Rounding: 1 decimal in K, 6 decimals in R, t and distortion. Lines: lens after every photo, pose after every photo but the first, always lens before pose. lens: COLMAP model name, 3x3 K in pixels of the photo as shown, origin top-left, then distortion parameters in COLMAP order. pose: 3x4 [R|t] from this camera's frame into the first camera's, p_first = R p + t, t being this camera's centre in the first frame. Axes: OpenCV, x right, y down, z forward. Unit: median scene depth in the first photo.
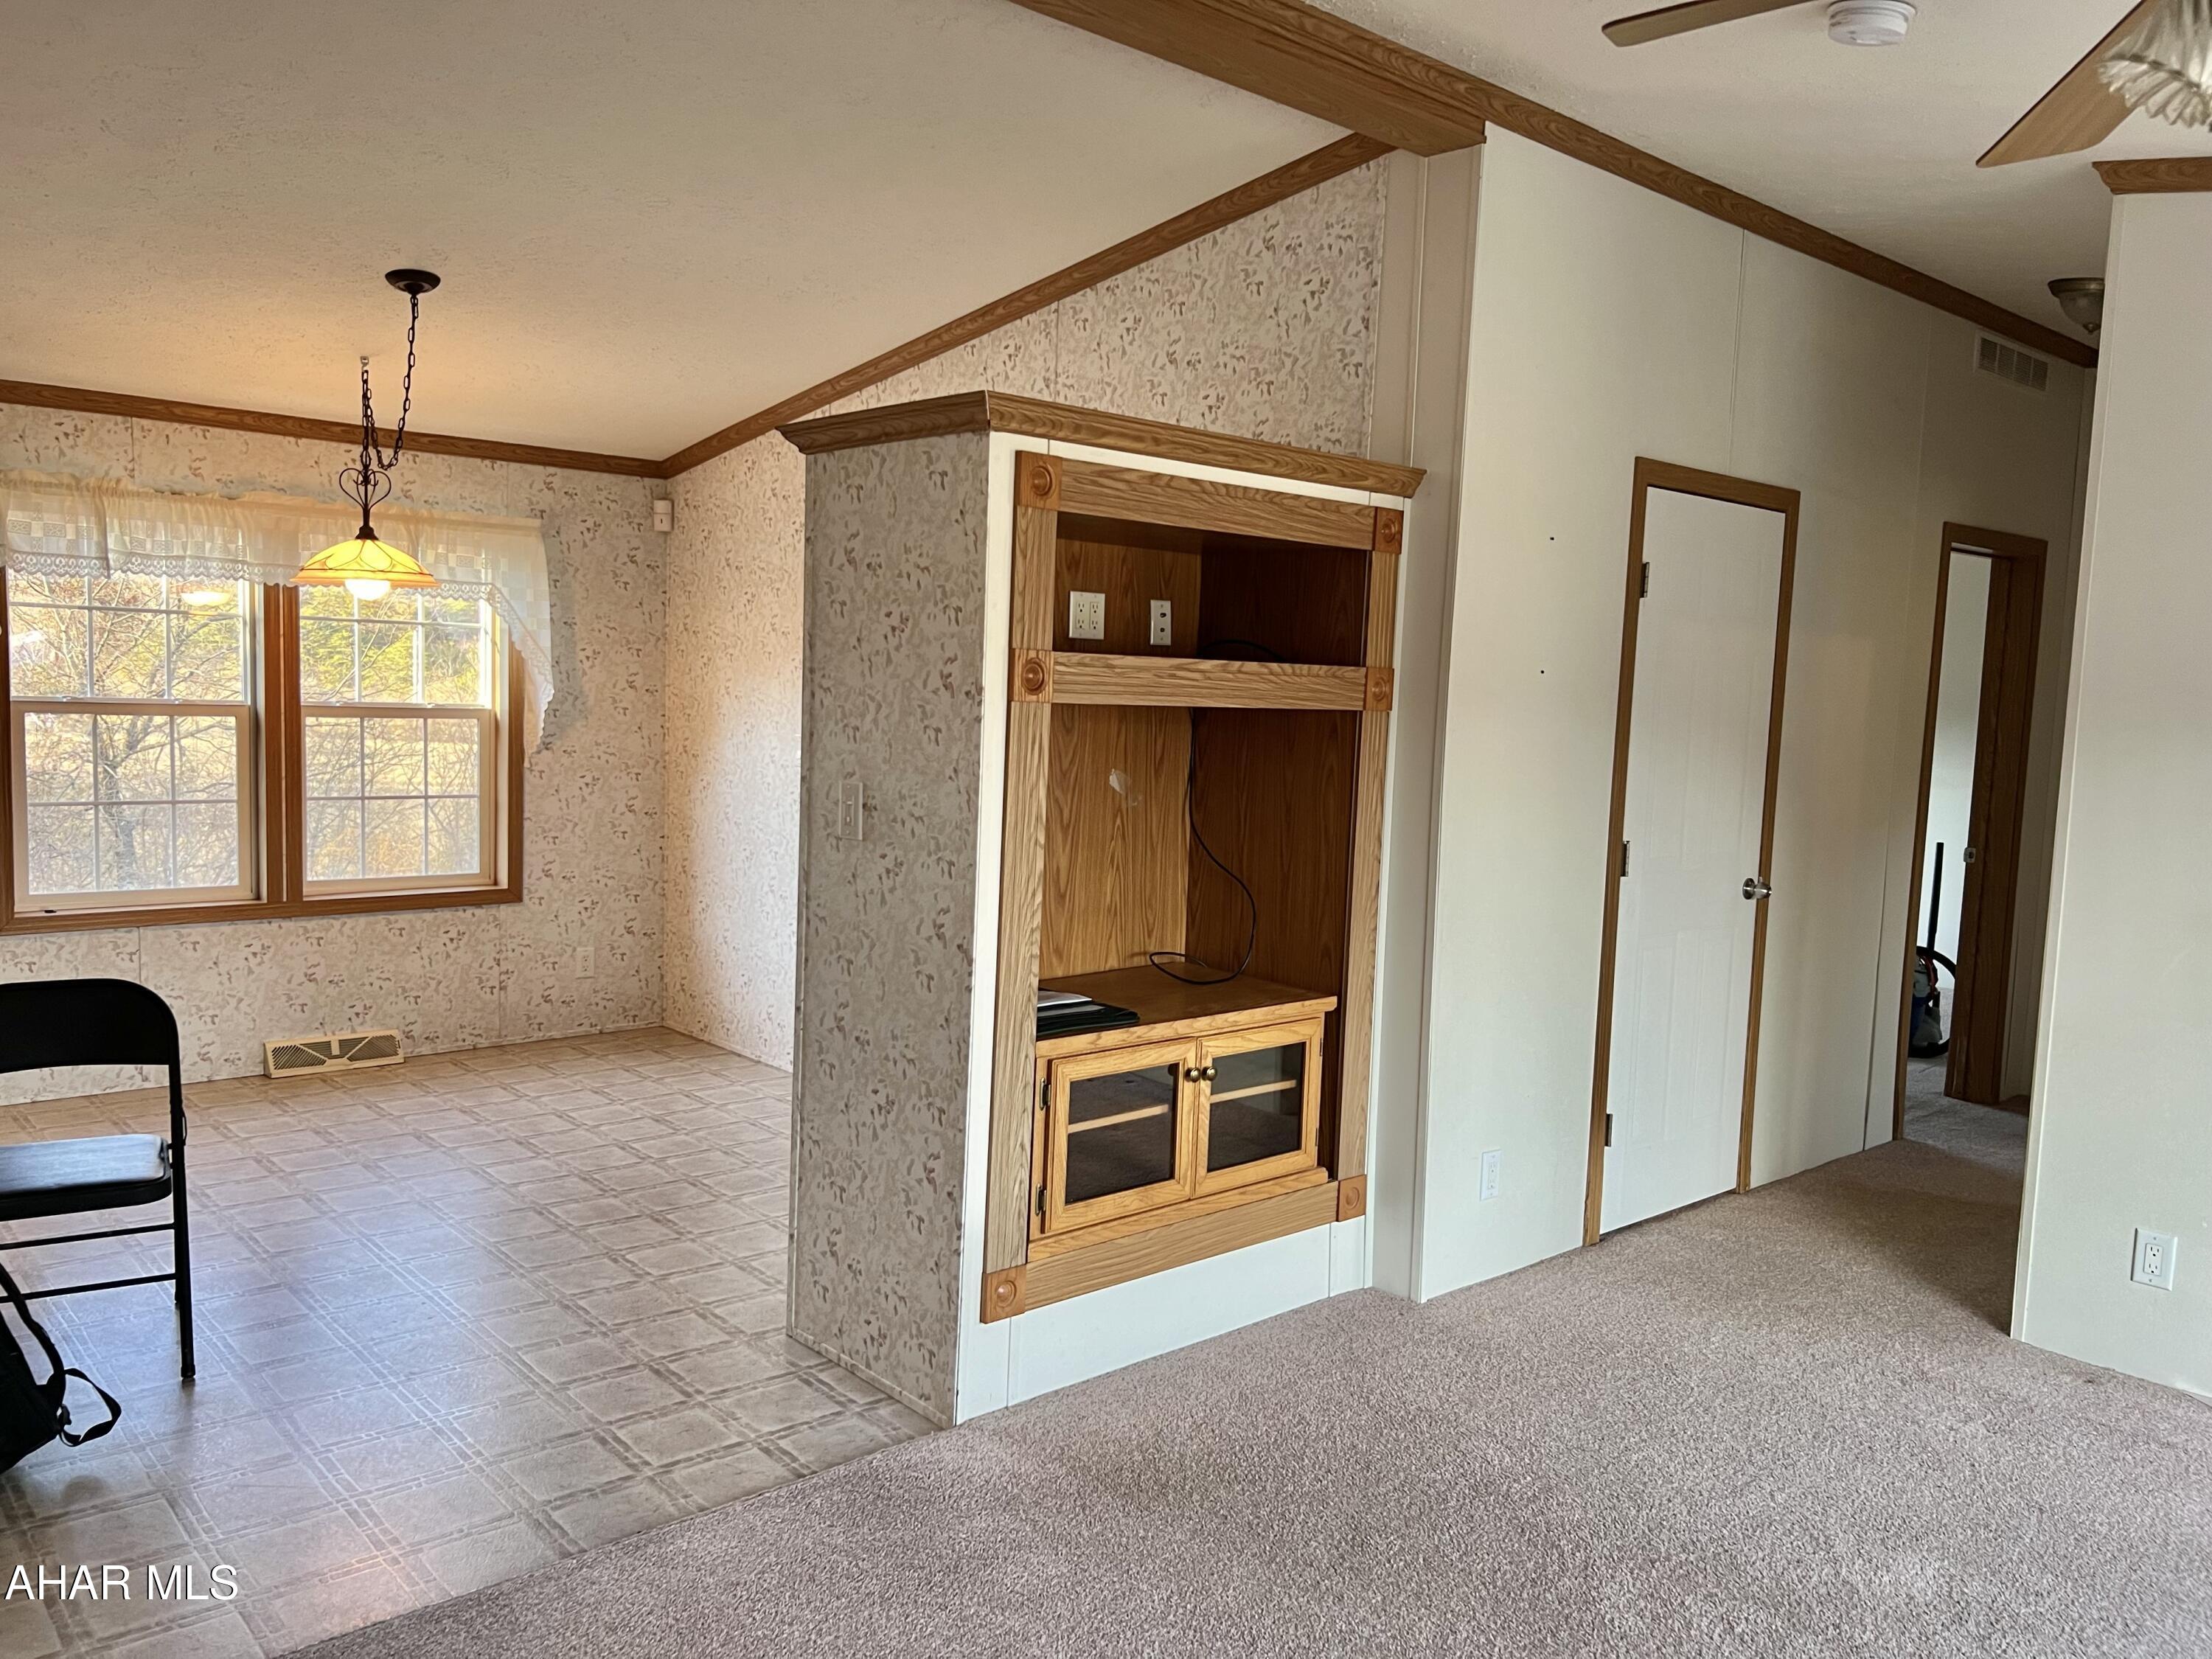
lens RADIAL K [[1665.5, 0, 1106.0], [0, 1665.5, 829.5], [0, 0, 1]] dist [0.031653, -0.026729]
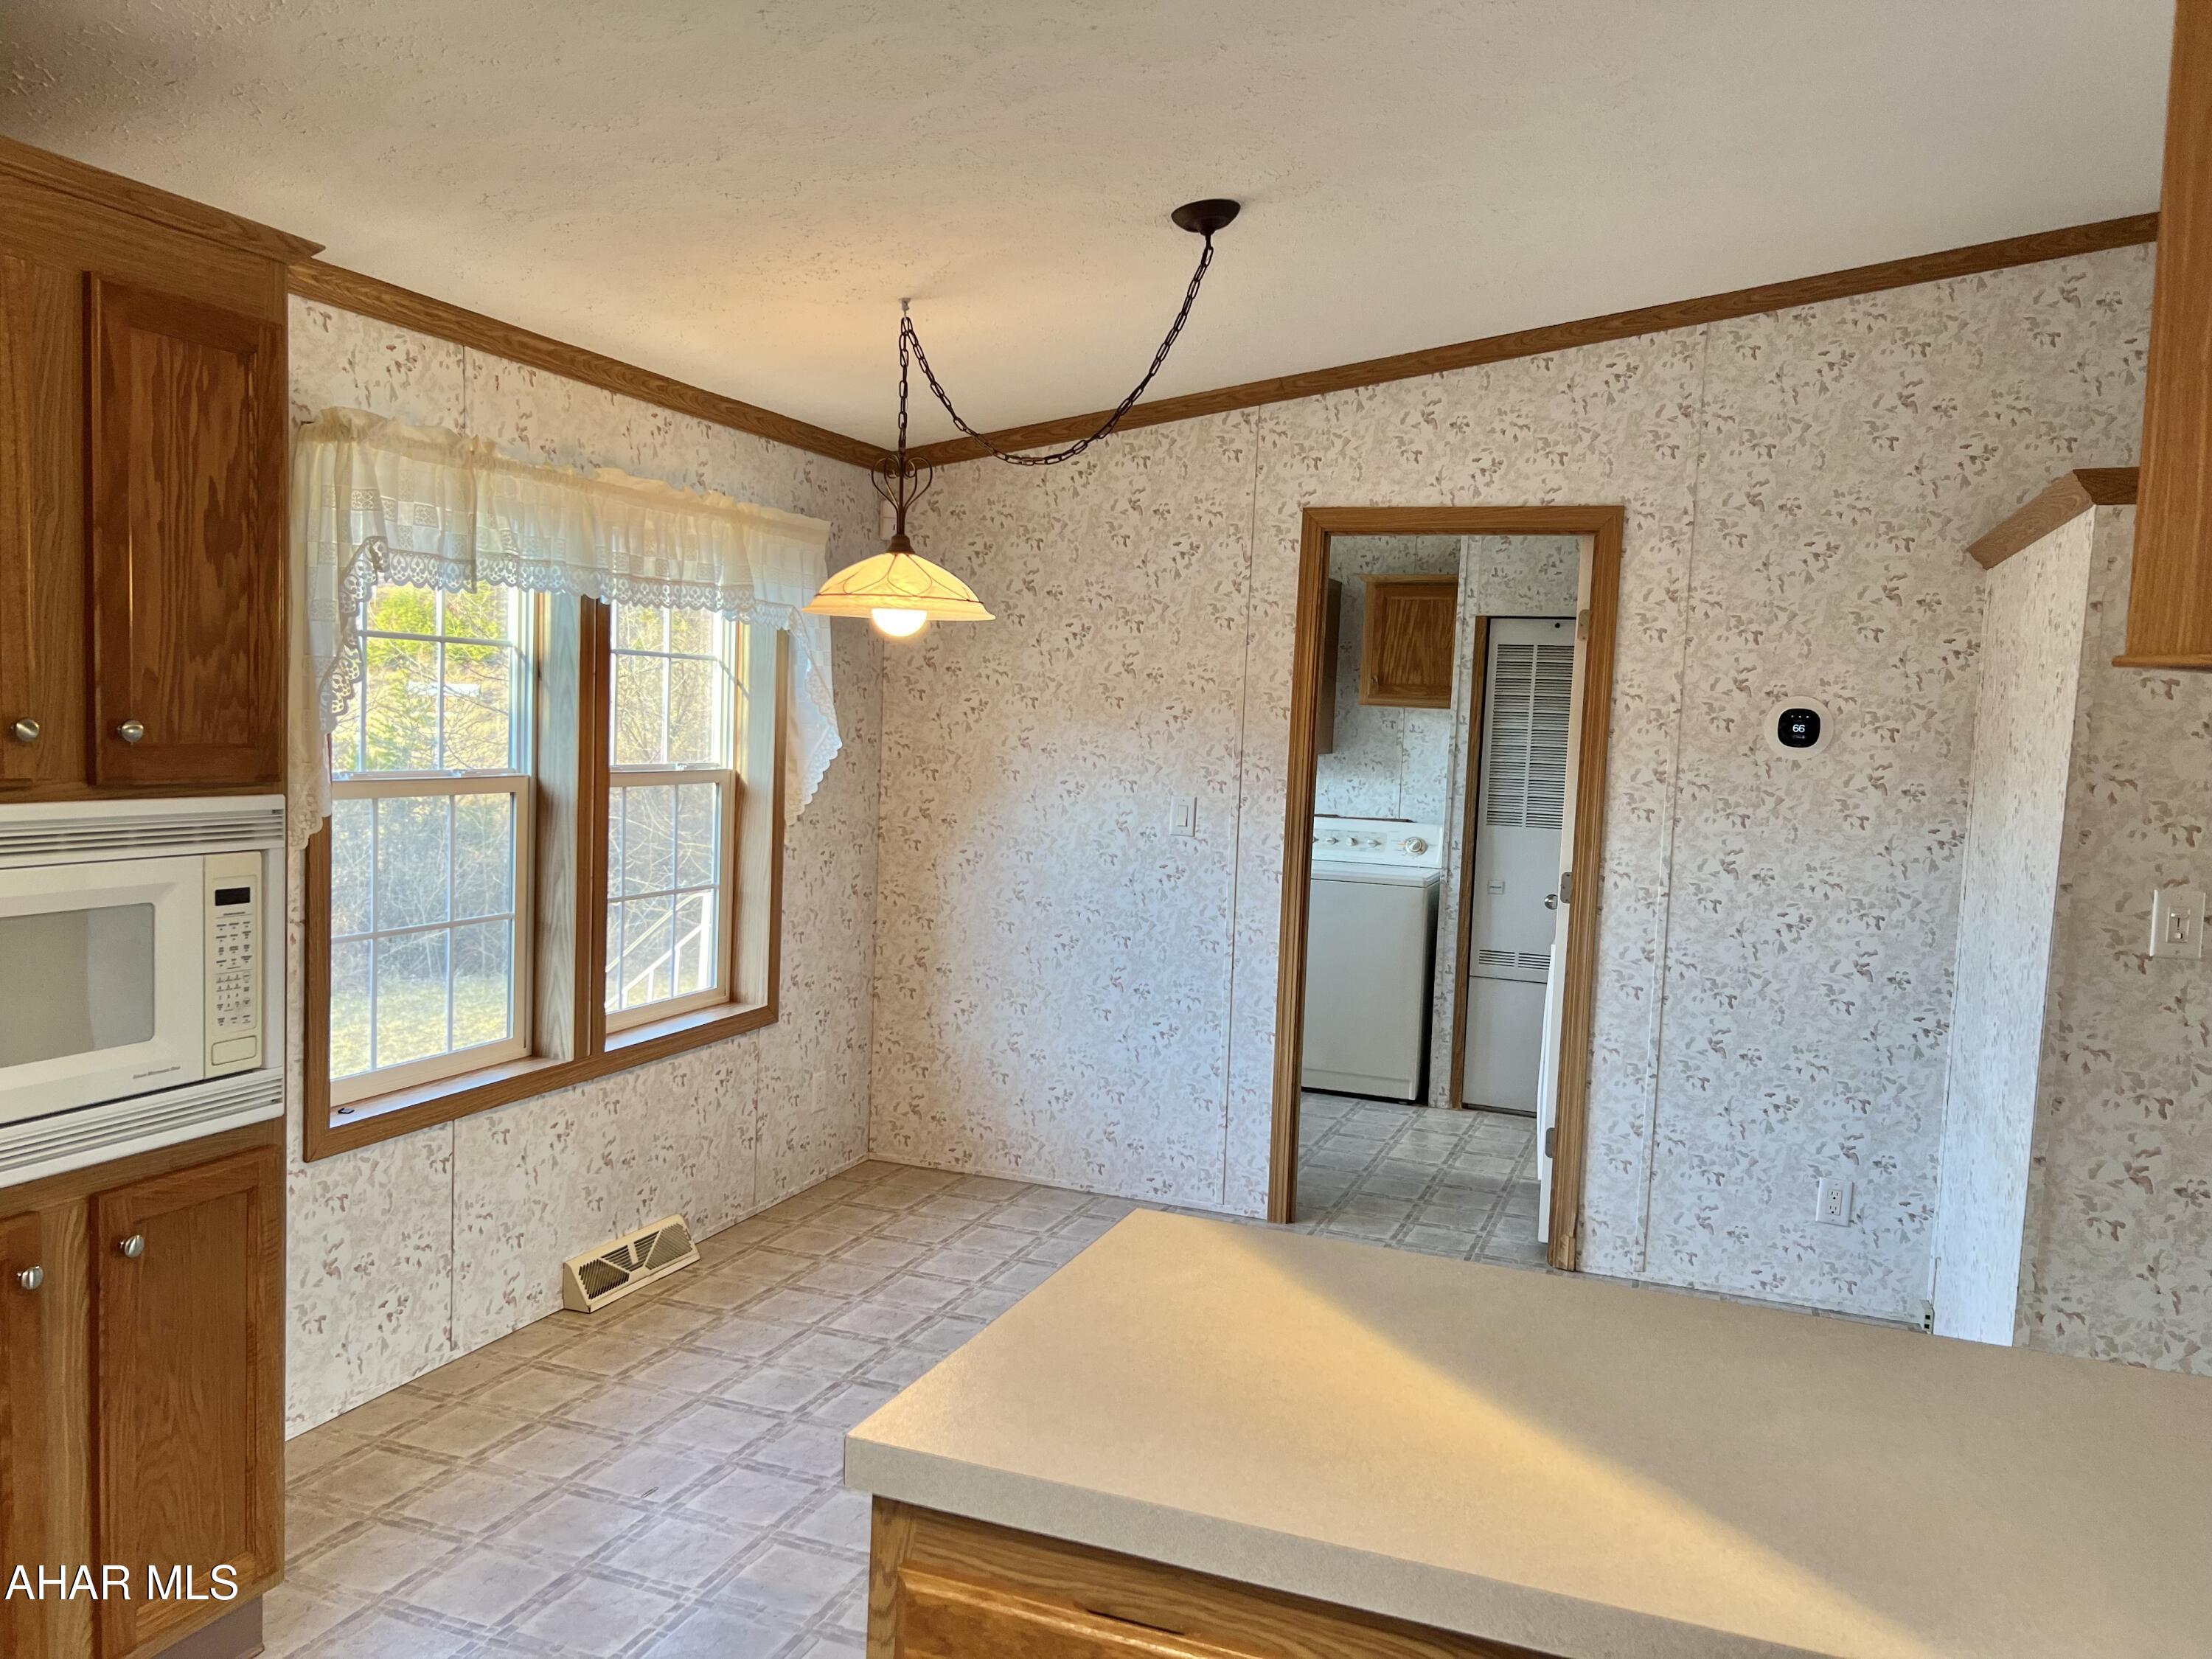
lens RADIAL K [[1654.8, 0, 1106.0], [0, 1654.8, 829.5], [0, 0, 1]] dist [0.045394, -0.045253]
pose [[0.892222, -0.032446, 0.450430, -0.603620], [0.031956, 0.999451, 0.008694, -0.050079], [-0.450465, 0.006637, 0.892769, 0.282890]]
